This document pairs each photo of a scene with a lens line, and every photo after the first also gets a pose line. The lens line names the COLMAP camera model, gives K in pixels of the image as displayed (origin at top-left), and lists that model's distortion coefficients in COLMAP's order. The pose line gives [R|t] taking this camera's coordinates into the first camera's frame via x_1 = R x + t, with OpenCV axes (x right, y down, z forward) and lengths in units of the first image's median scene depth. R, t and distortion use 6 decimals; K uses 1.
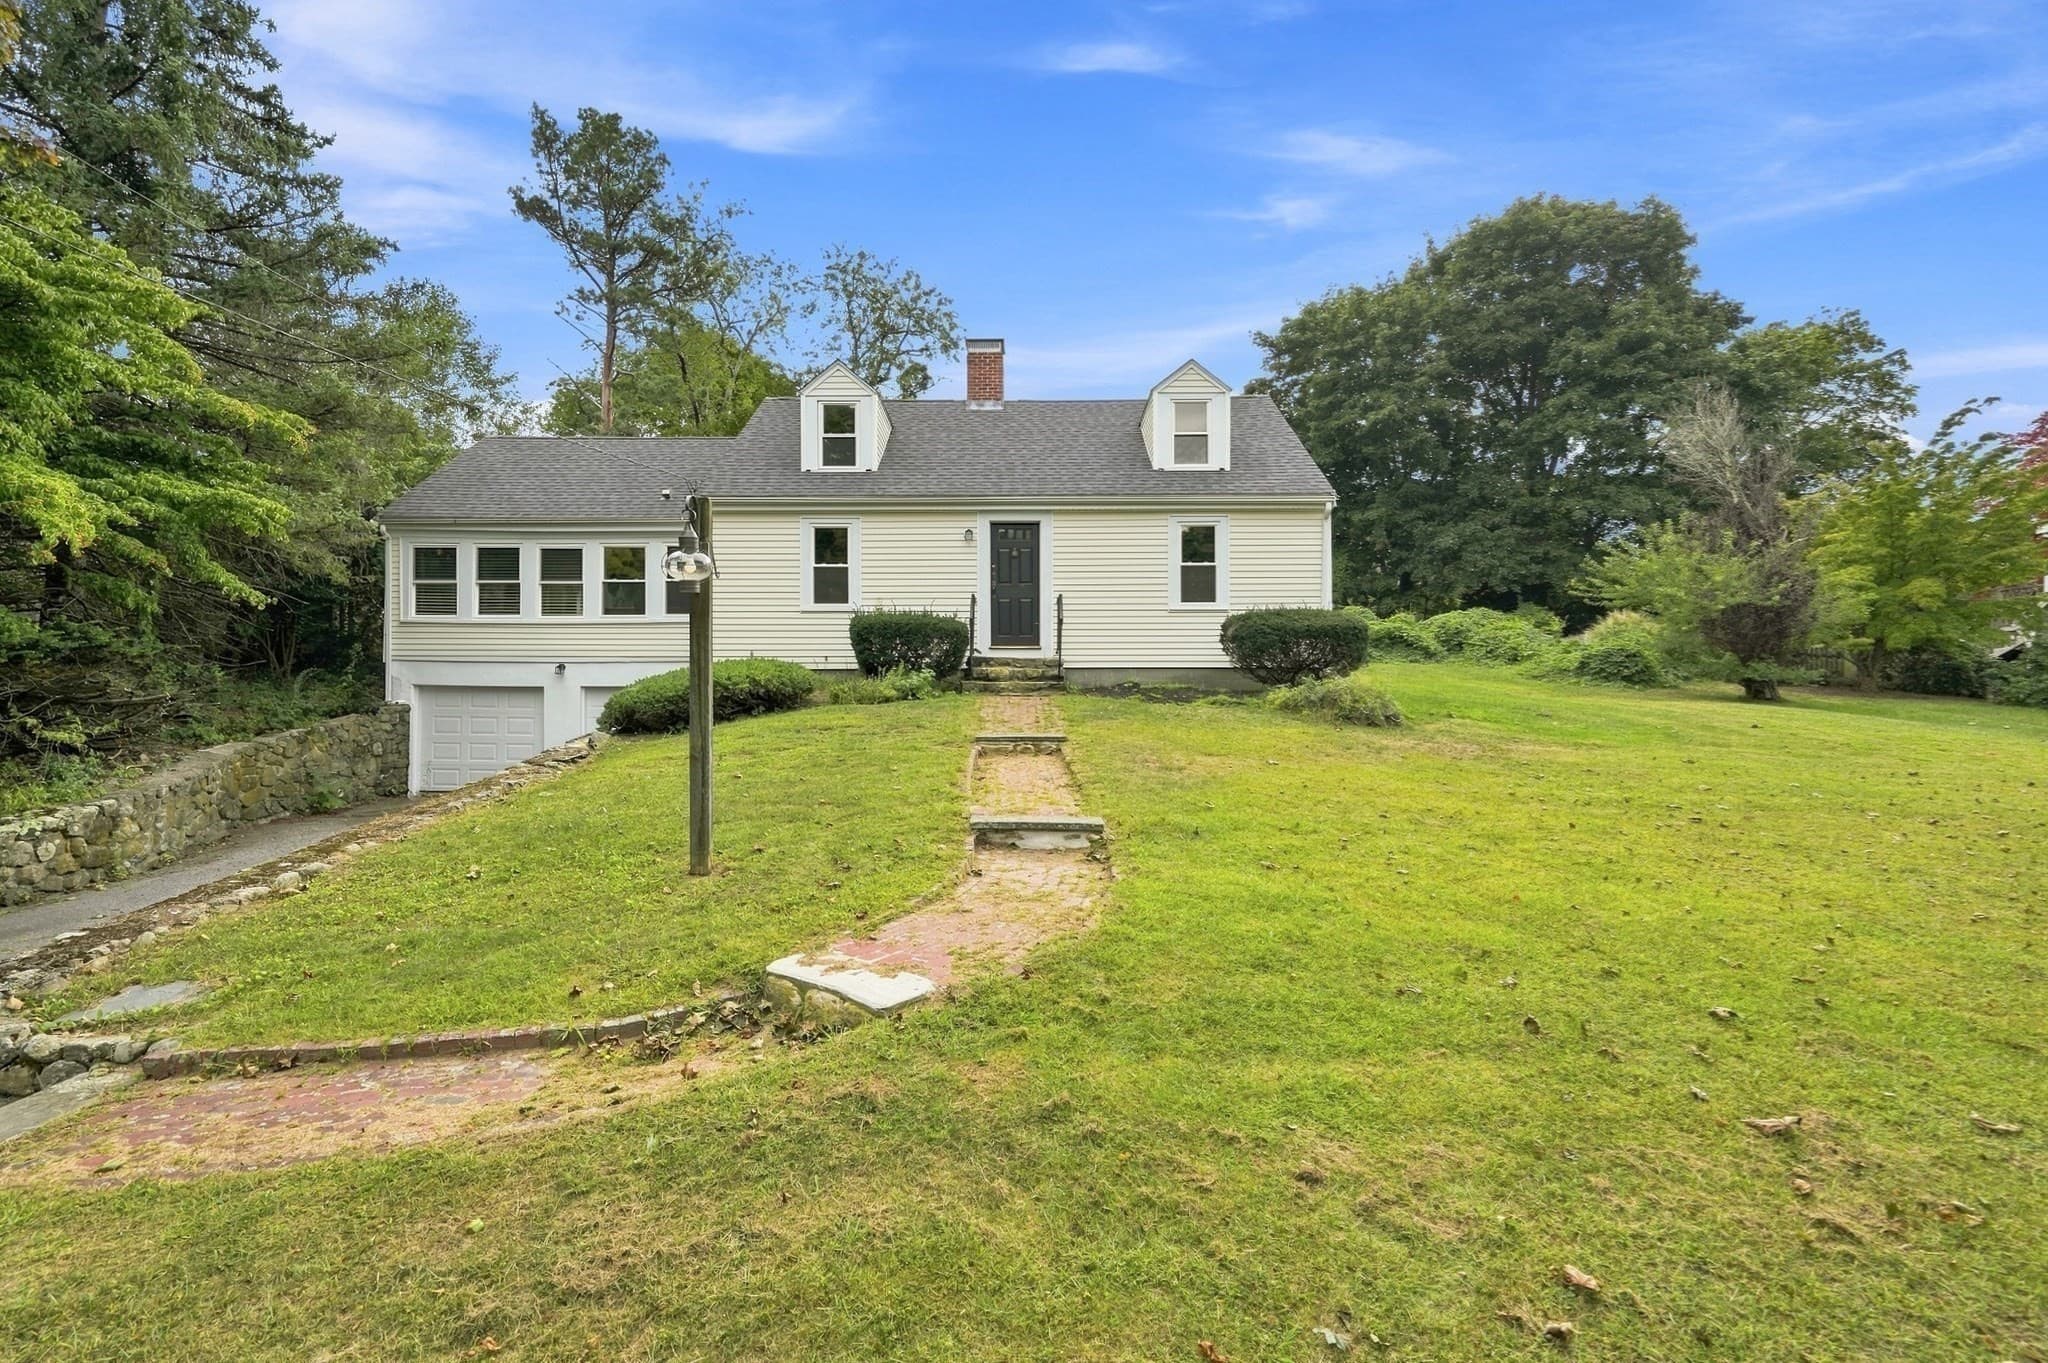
lens RADIAL K [[931.2, 0, 1014.3], [0, 931.2, 703.8], [0, 0, 1]] dist [-0.002759, 0.001184]
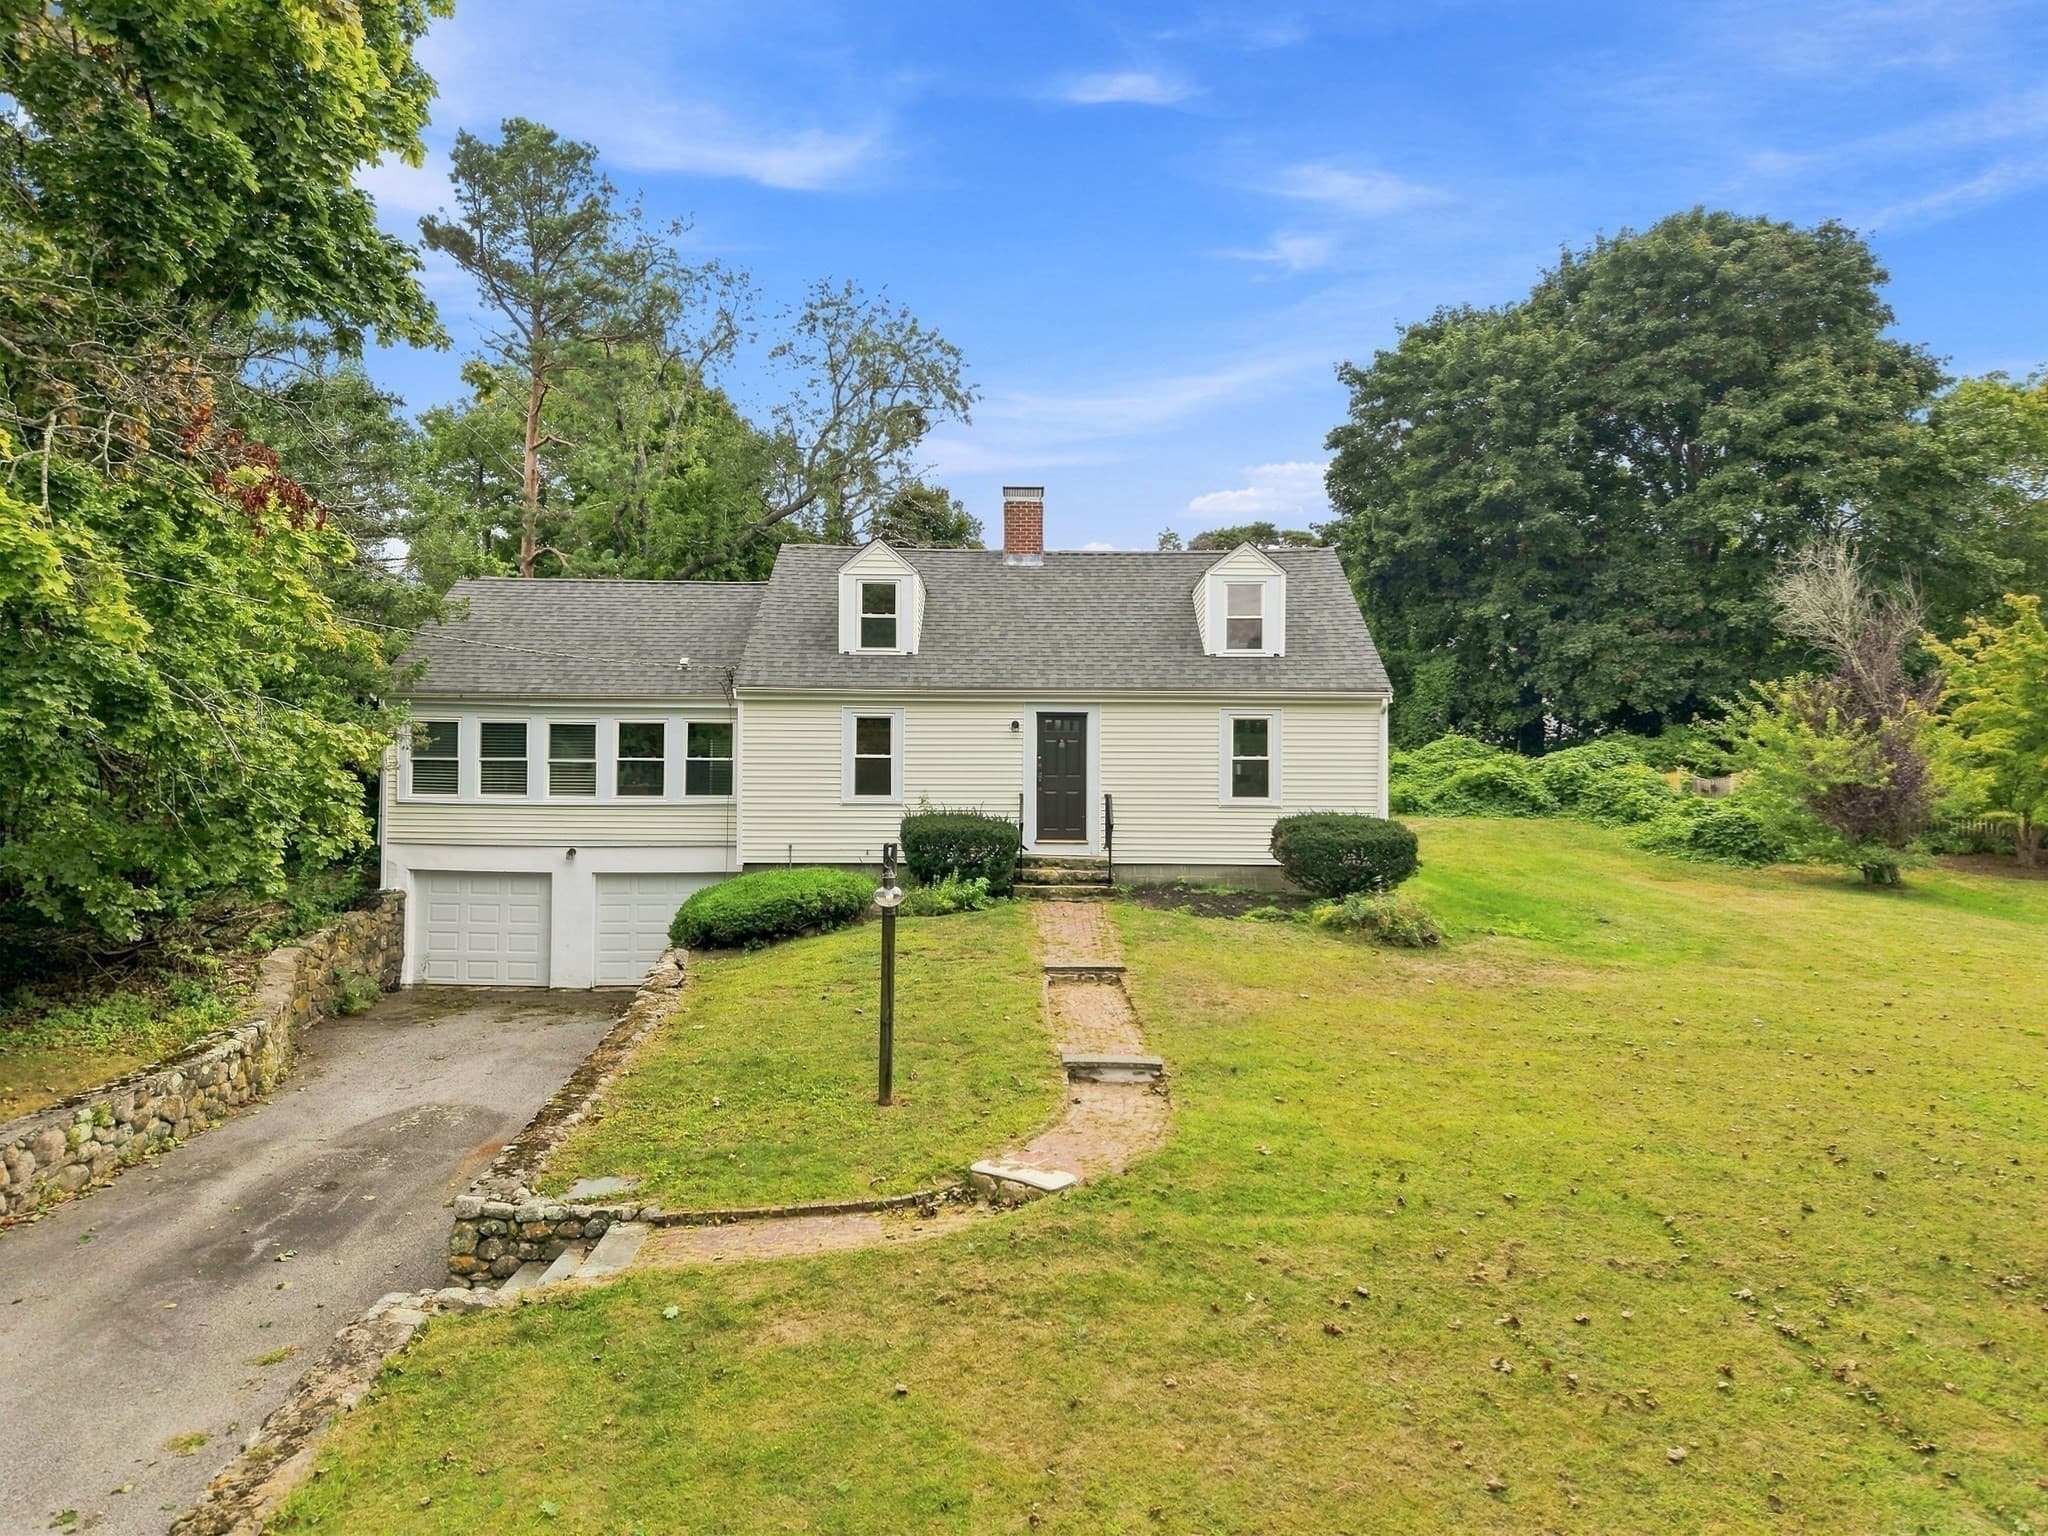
lens RADIAL K [[1367.7, 0, 1025.5], [0, 1367.7, 773.4], [0, 0, 1]] dist [0.032929, -0.029413]
pose [[0.999883, 0.007669, 0.013238, -0.059071], [-0.007472, 0.999861, -0.014919, -0.116276], [-0.013350, 0.014818, 0.999801, -0.439457]]
